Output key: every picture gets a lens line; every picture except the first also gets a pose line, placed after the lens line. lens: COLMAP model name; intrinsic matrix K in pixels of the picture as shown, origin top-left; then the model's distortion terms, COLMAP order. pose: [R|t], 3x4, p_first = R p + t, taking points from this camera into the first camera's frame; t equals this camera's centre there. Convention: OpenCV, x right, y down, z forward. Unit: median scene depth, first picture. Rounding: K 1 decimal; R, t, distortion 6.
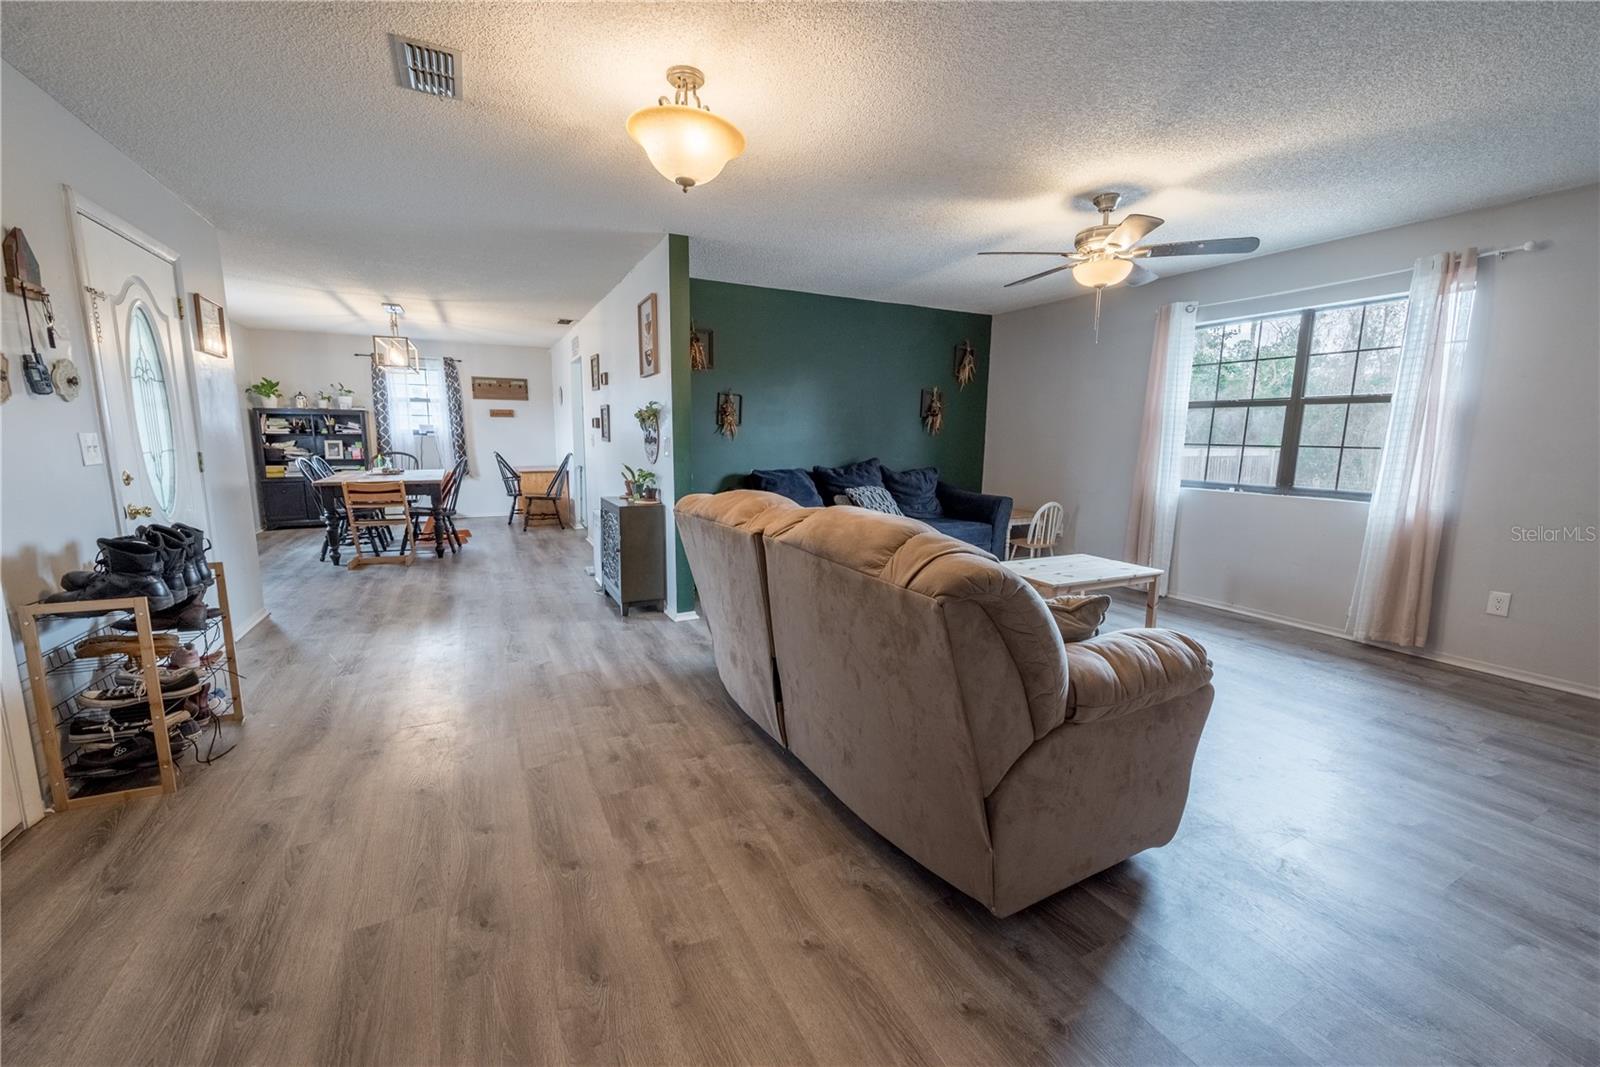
lens RADIAL K [[631.7, 0, 804.2], [0, 631.7, 534.8], [0, 0, 1]] dist [-0.000478, 0.000235]
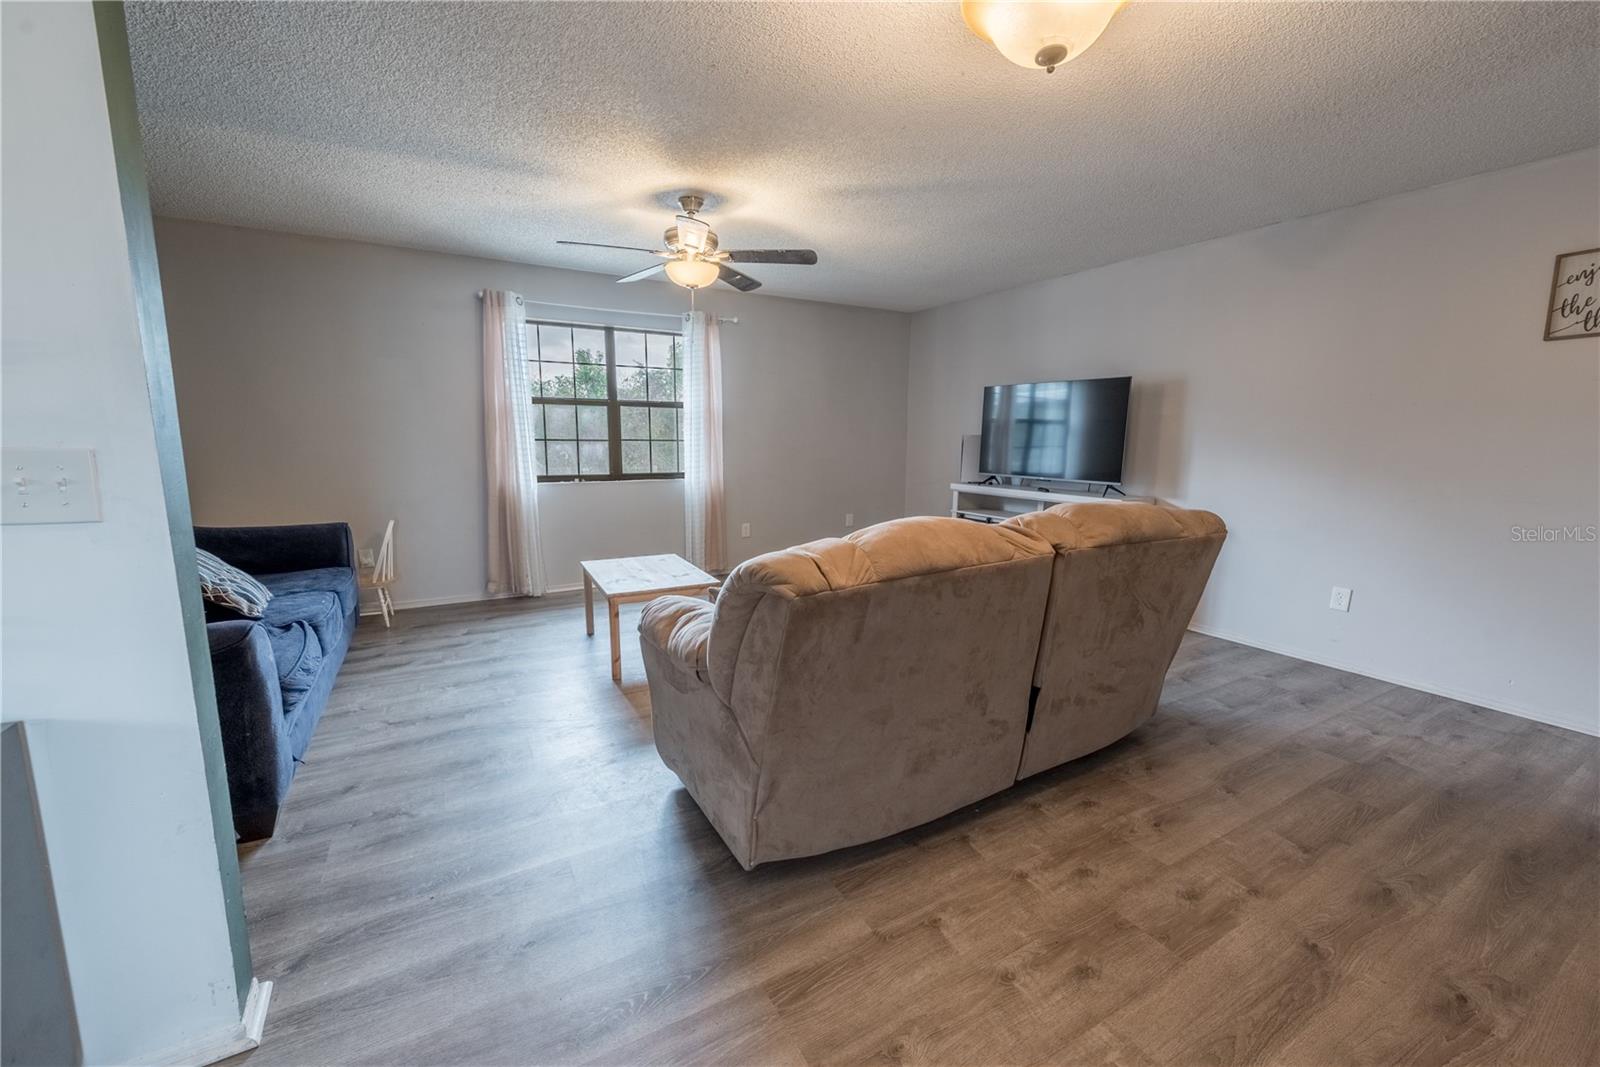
lens RADIAL K [[631.7, 0, 804.2], [0, 631.7, 534.8], [0, 0, 1]] dist [-0.000478, 0.000235]
pose [[-0.038687, -0.165473, 0.985455, -0.846136], [0.150069, 0.974046, 0.169449, -0.207473], [-0.987918, 0.154442, -0.012851, 1.247196]]
